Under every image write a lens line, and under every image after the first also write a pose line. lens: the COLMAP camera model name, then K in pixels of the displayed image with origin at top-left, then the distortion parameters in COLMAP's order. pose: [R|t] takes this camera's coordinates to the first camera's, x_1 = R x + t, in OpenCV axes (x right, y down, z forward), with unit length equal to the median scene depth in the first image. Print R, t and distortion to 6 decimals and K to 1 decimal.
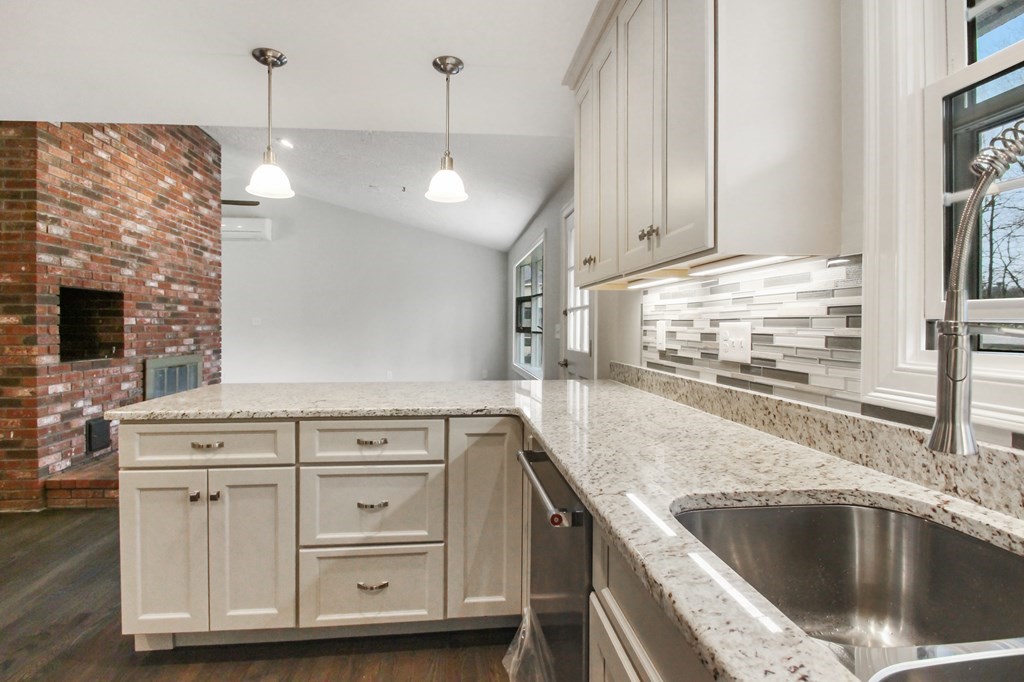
lens RADIAL K [[501.6, 0, 511.5], [0, 501.6, 328.7], [0, 0, 1]] dist [0.003370, -0.012704]
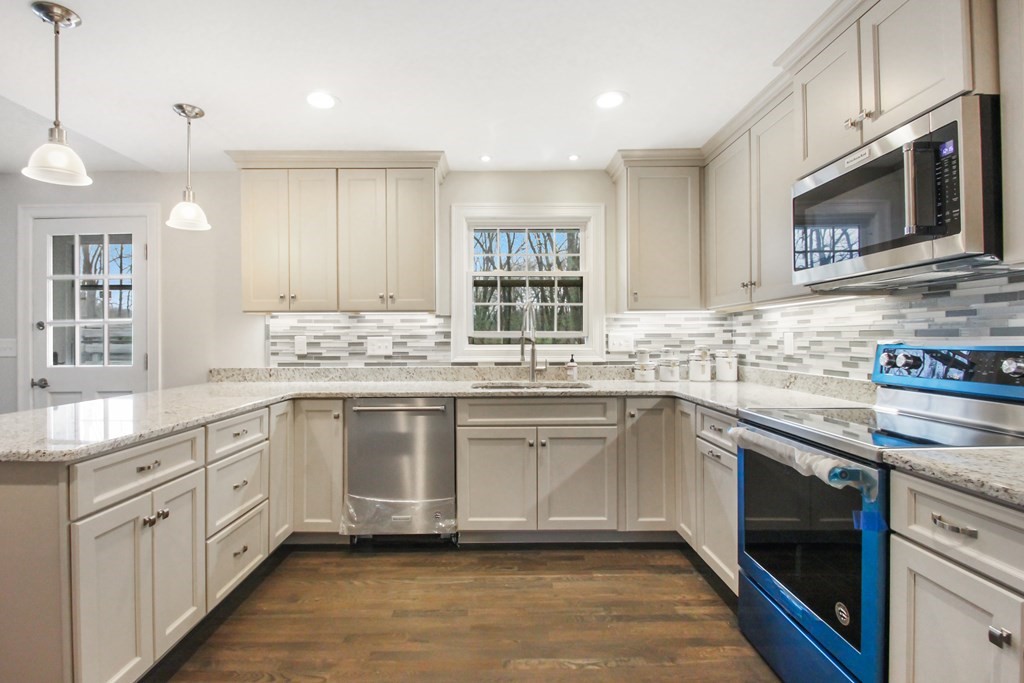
lens RADIAL K [[486.3, 0, 512.0], [0, 486.3, 341.5], [0, 0, 1]] dist [0.000502, -0.011557]
pose [[0.069366, -0.008166, 0.997558, -1.036792], [0.012380, 0.999897, 0.007324, -0.001056], [-0.997514, 0.011841, 0.069460, 0.175843]]
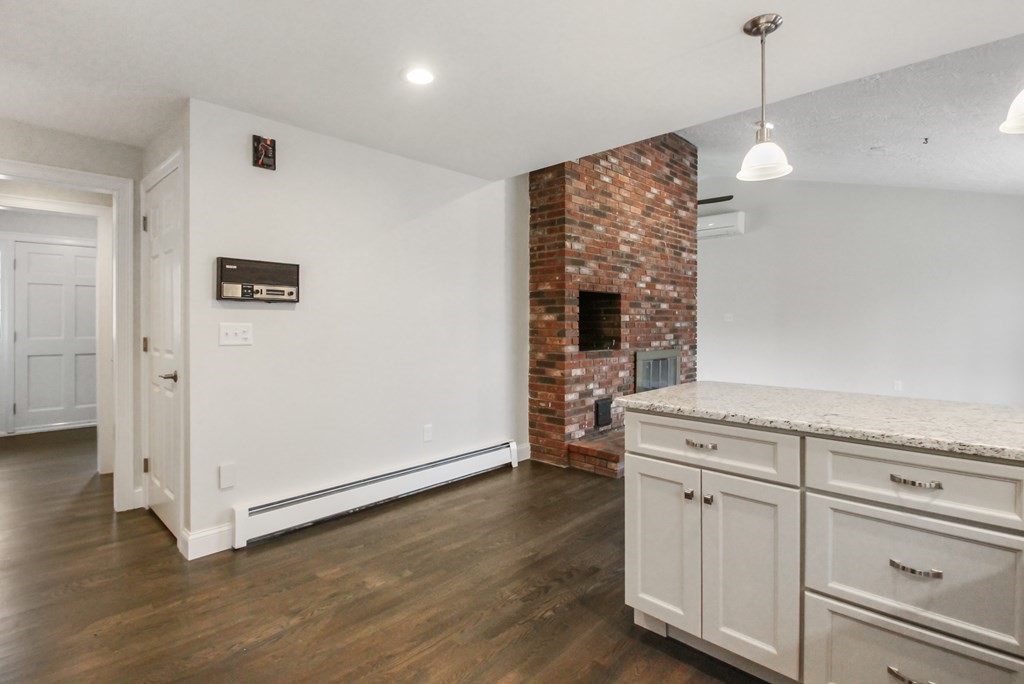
lens RADIAL K [[490.2, 0, 508.9], [0, 490.2, 320.2], [0, 0, 1]] dist [0.002682, 0.000287]
pose [[0.652678, -0.001547, -0.757634, -0.089933], [-0.006379, 0.999951, -0.007537, 0.000088], [0.757608, 0.009752, 0.652637, 0.064855]]
